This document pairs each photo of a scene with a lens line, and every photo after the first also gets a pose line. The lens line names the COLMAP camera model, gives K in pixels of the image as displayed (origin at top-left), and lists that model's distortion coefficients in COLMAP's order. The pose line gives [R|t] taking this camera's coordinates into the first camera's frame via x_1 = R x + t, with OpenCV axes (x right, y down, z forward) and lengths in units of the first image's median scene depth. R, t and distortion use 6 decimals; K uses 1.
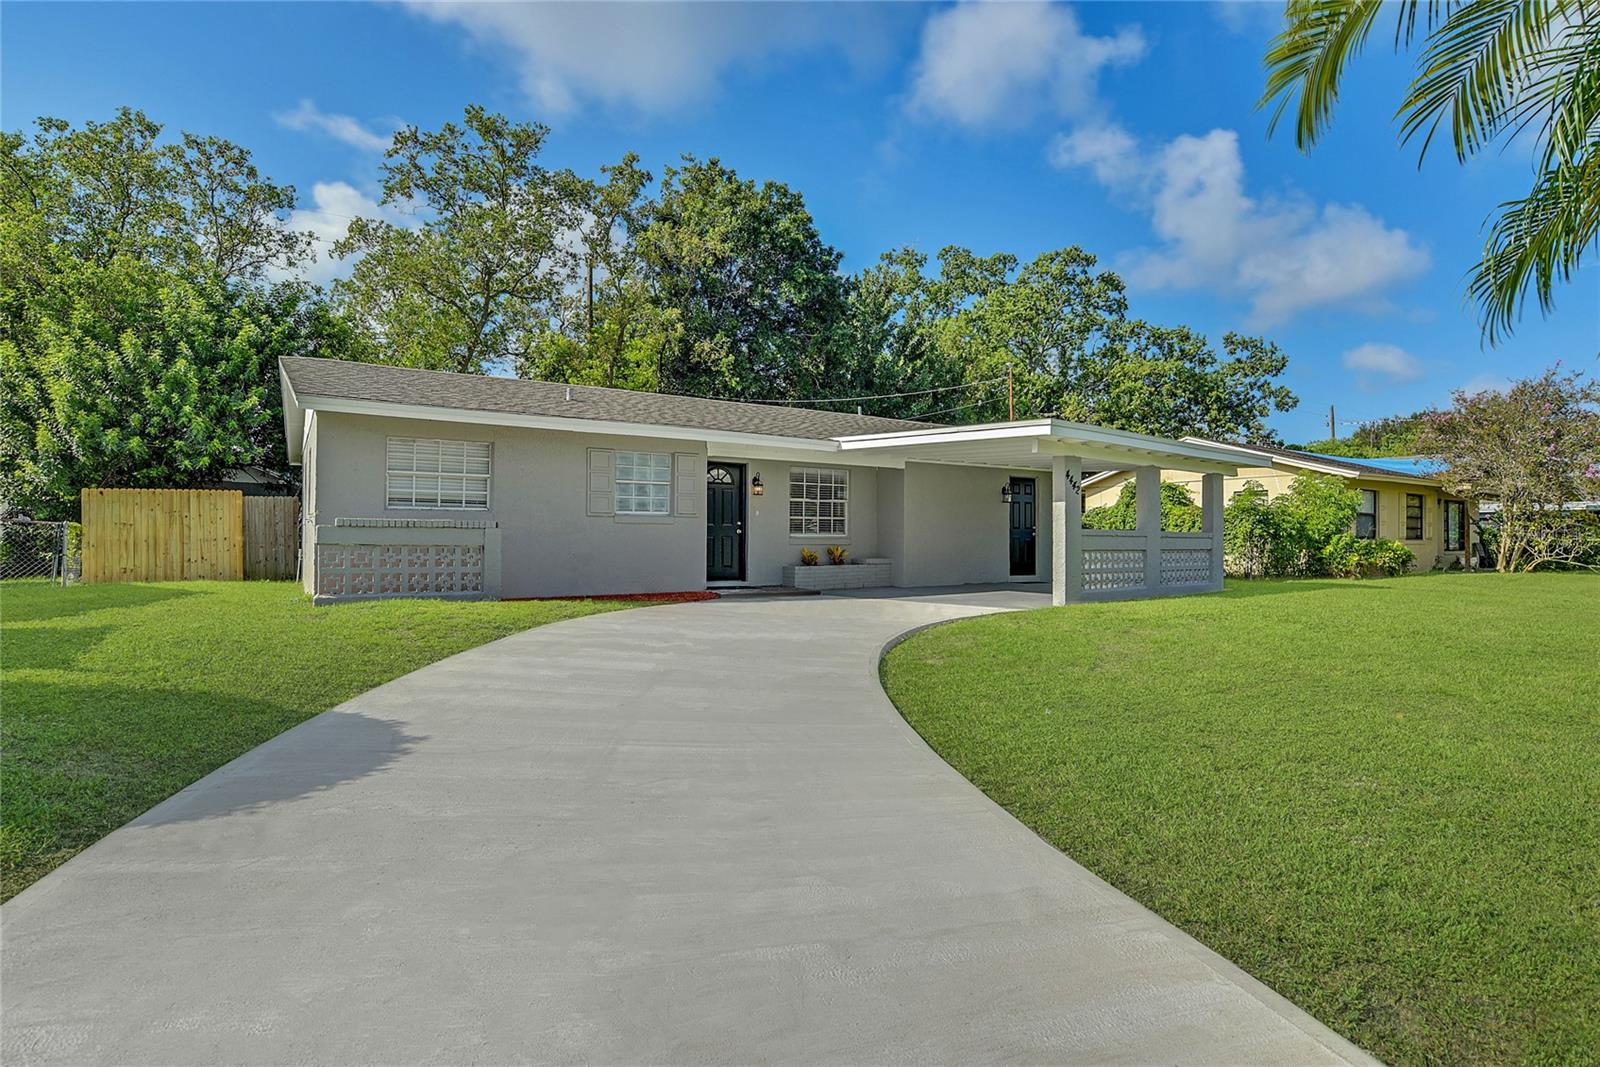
lens RADIAL K [[824.7, 0, 820.3], [0, 824.7, 533.4], [0, 0, 1]] dist [-0.056021, 0.022477]
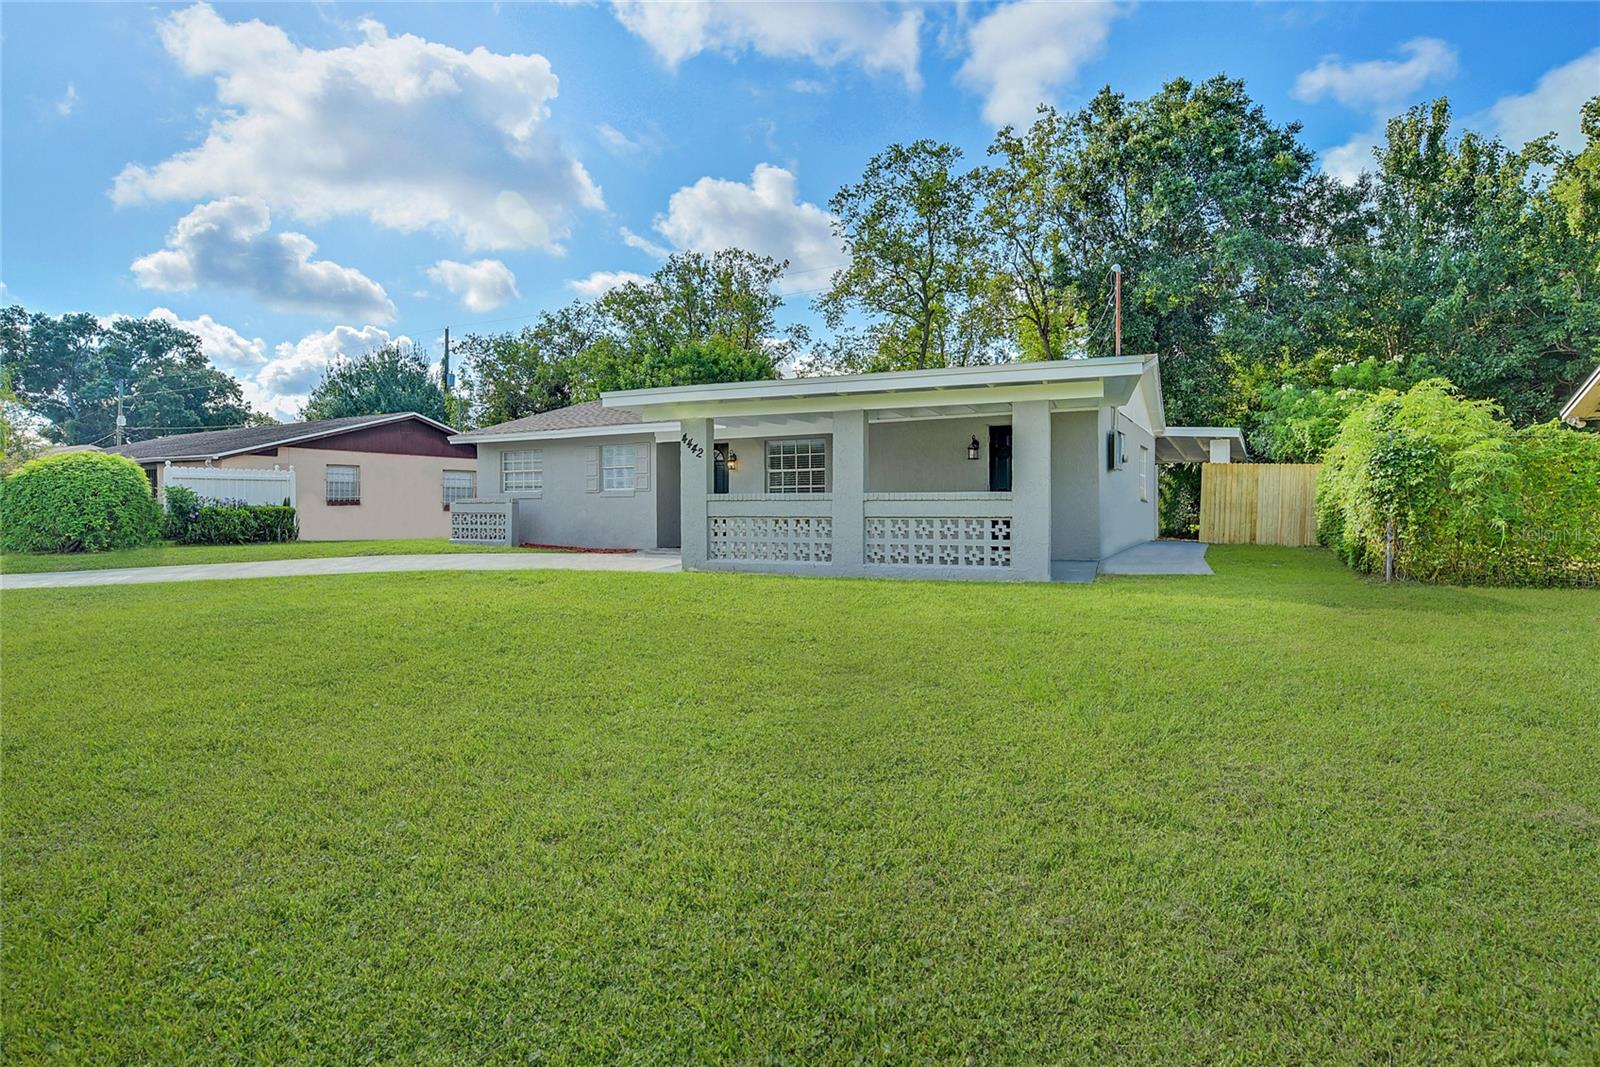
lens RADIAL K [[824.7, 0, 820.3], [0, 824.7, 533.4], [0, 0, 1]] dist [-0.056021, 0.022477]
pose [[0.466304, 0.020818, -0.884380, 1.010895], [0.011474, 0.999497, 0.029577, 0.010752], [0.884550, -0.023939, 0.465830, 0.563413]]
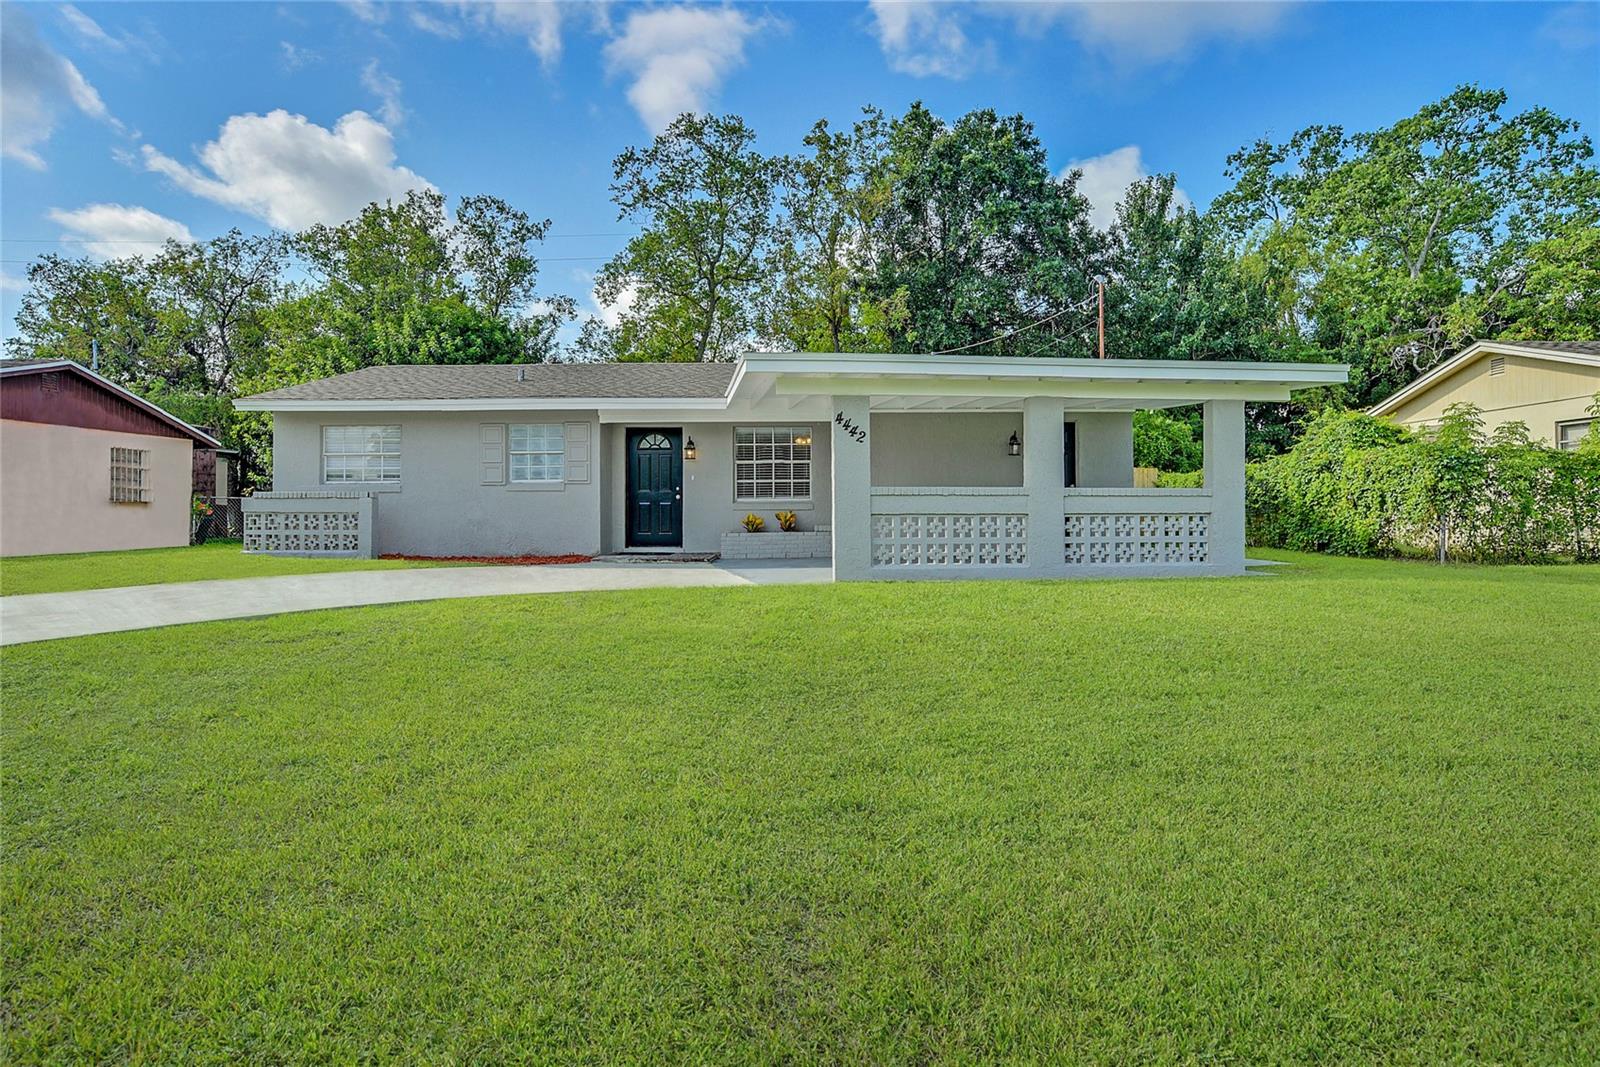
lens RADIAL K [[824.7, 0, 820.3], [0, 824.7, 533.4], [0, 0, 1]] dist [-0.056021, 0.022477]
pose [[0.834470, 0.010660, -0.550950, 0.587489], [0.011696, 0.999245, 0.037048, 0.007024], [0.550929, -0.037359, 0.833716, 0.269157]]
